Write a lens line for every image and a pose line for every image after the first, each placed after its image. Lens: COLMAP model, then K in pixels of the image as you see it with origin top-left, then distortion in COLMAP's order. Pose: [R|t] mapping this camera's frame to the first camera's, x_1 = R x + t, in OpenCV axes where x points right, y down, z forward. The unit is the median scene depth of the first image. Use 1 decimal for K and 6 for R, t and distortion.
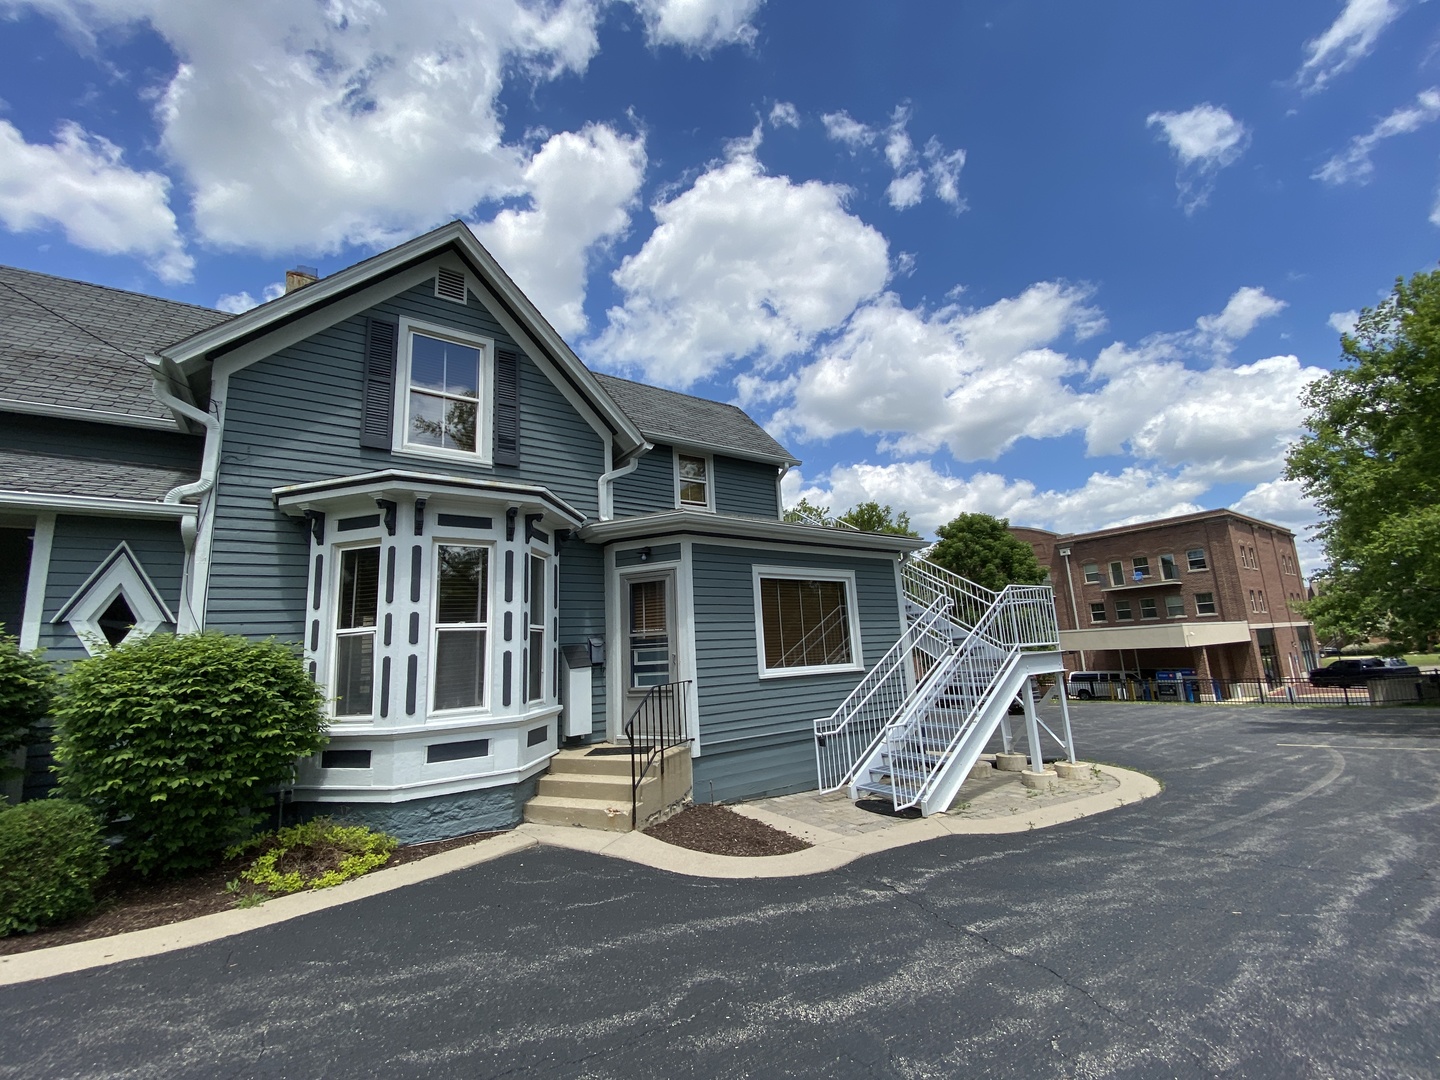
lens RADIAL K [[606.1, 0, 710.0], [0, 606.1, 535.5], [0, 0, 1]] dist [0.003486, -0.013733]
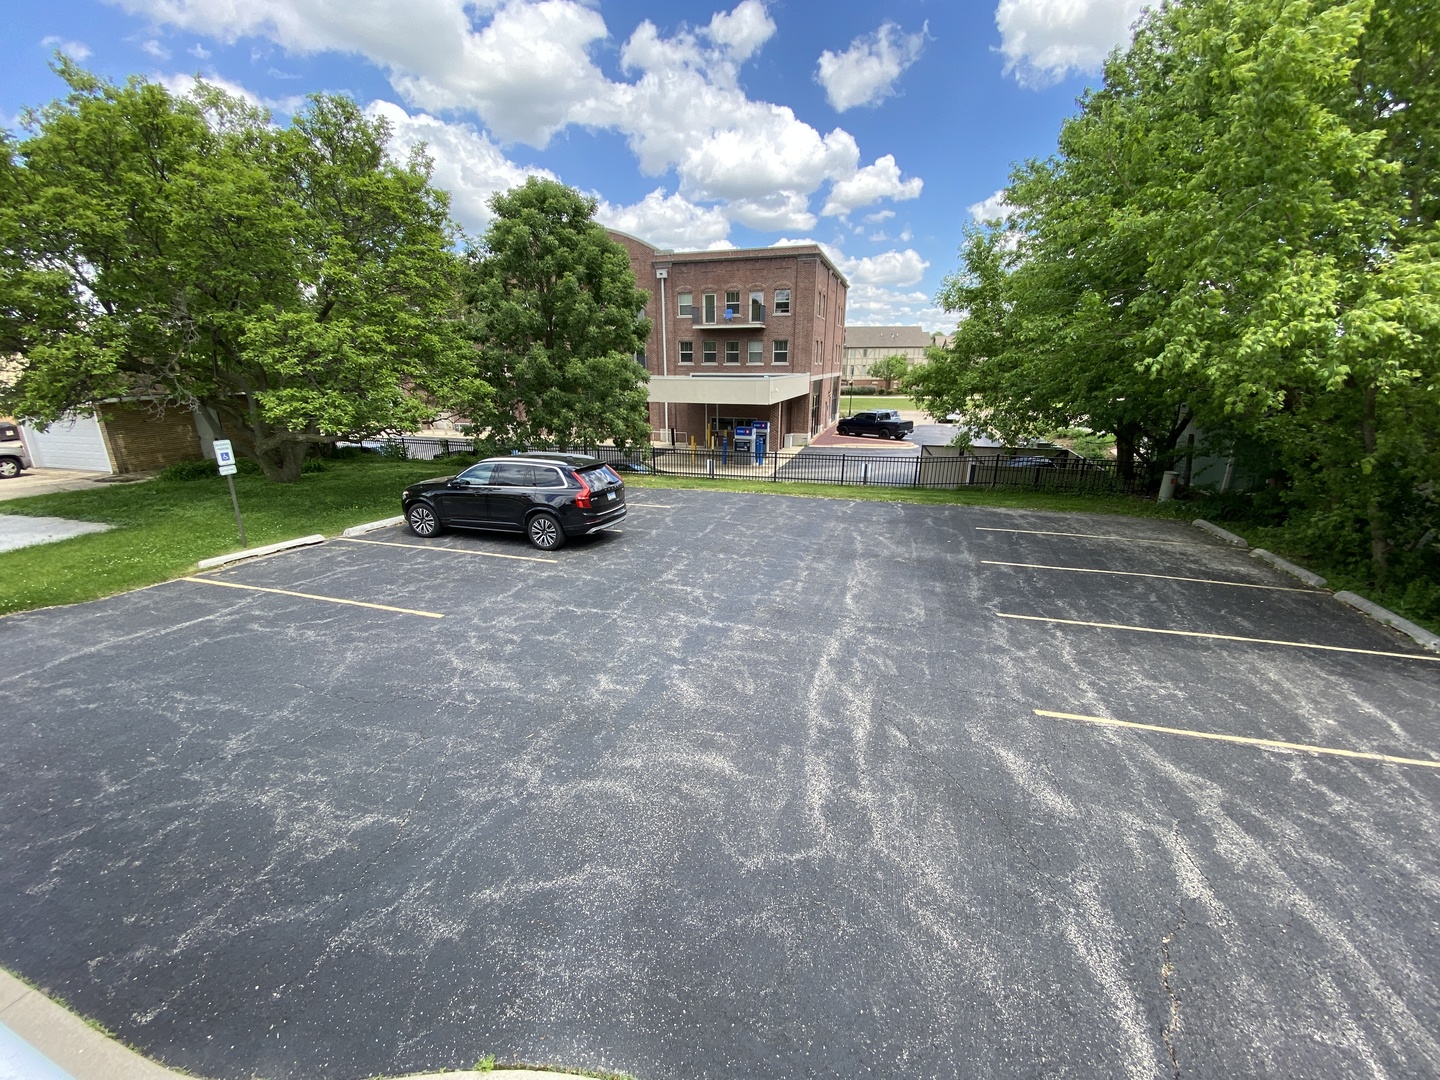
lens RADIAL K [[606.1, 0, 724.5], [0, 606.1, 546.6], [0, 0, 1]] dist [0.003486, -0.013733]
pose [[0.788620, -0.126932, 0.601636, 0.256673], [-0.163588, 0.899884, 0.404286, 0.032743], [-0.592720, -0.417249, 0.688903, 0.519444]]
